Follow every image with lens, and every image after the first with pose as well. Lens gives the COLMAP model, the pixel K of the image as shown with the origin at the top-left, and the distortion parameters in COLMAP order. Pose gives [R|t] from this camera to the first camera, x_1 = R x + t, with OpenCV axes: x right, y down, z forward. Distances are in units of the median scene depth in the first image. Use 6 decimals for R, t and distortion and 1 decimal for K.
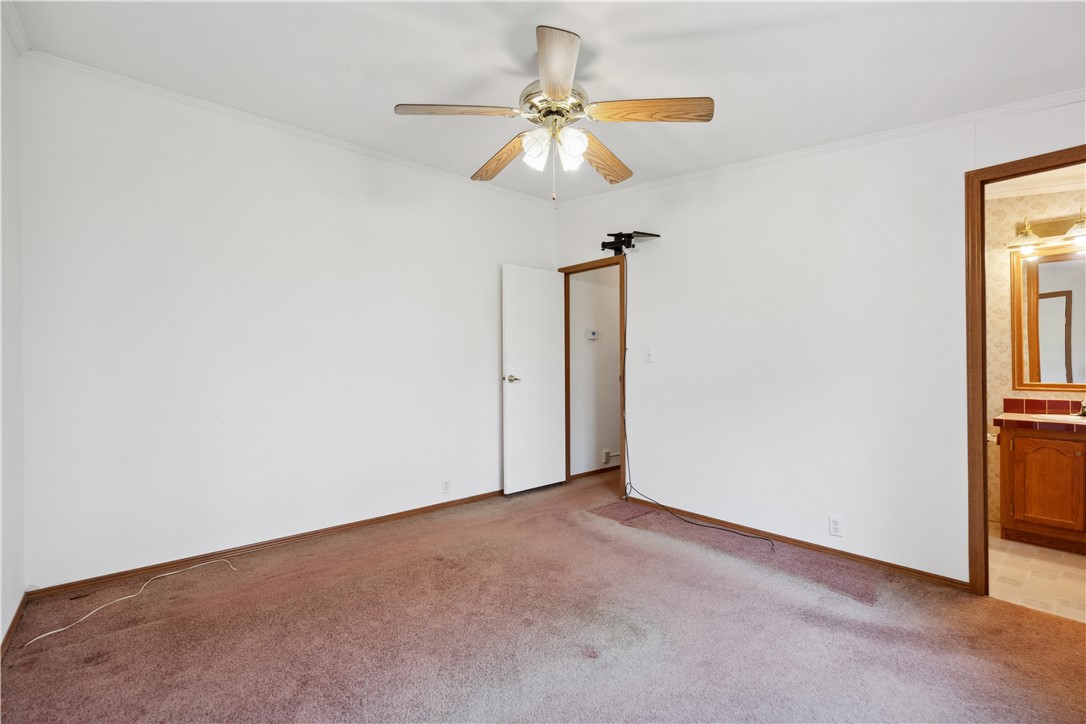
lens RADIAL K [[480.2, 0, 543.0], [0, 480.2, 362.0], [0, 0, 1]] dist [0.002815, 0.000613]
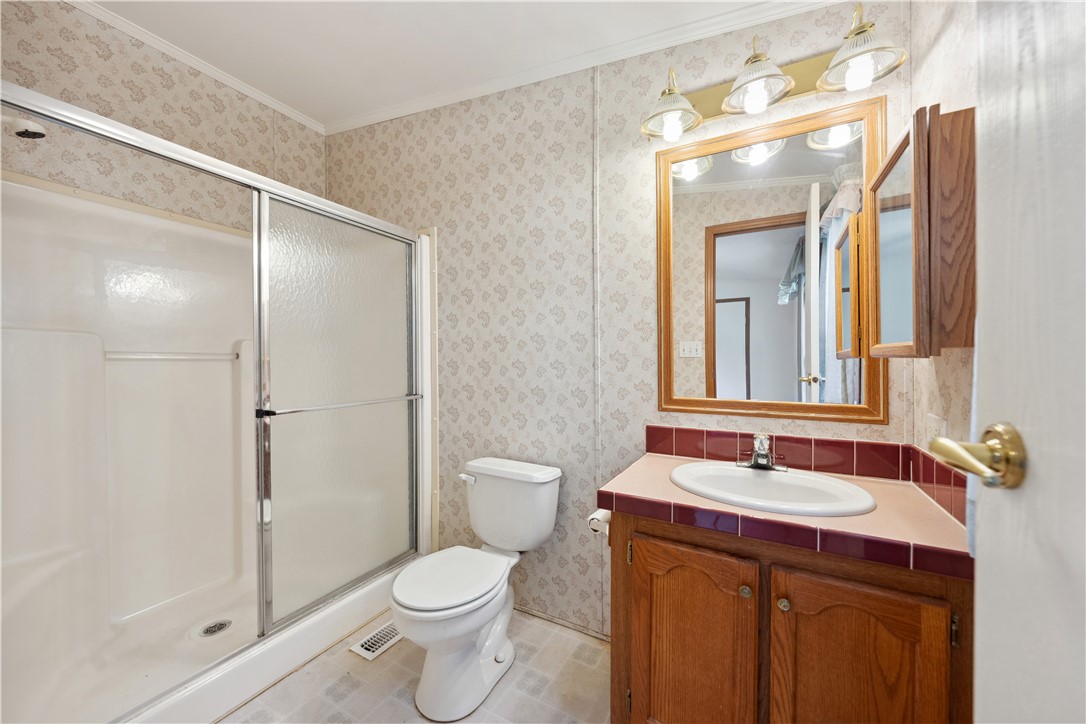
lens RADIAL K [[398.4, 0, 543.0], [0, 398.4, 362.0], [0, 0, 1]] dist [-0.000374, -0.000016]
pose [[0.939741, 0.005214, 0.341848, 0.713361], [-0.006301, 0.999978, 0.002069, 0.003726], [-0.341830, -0.004099, 0.939753, 0.636357]]
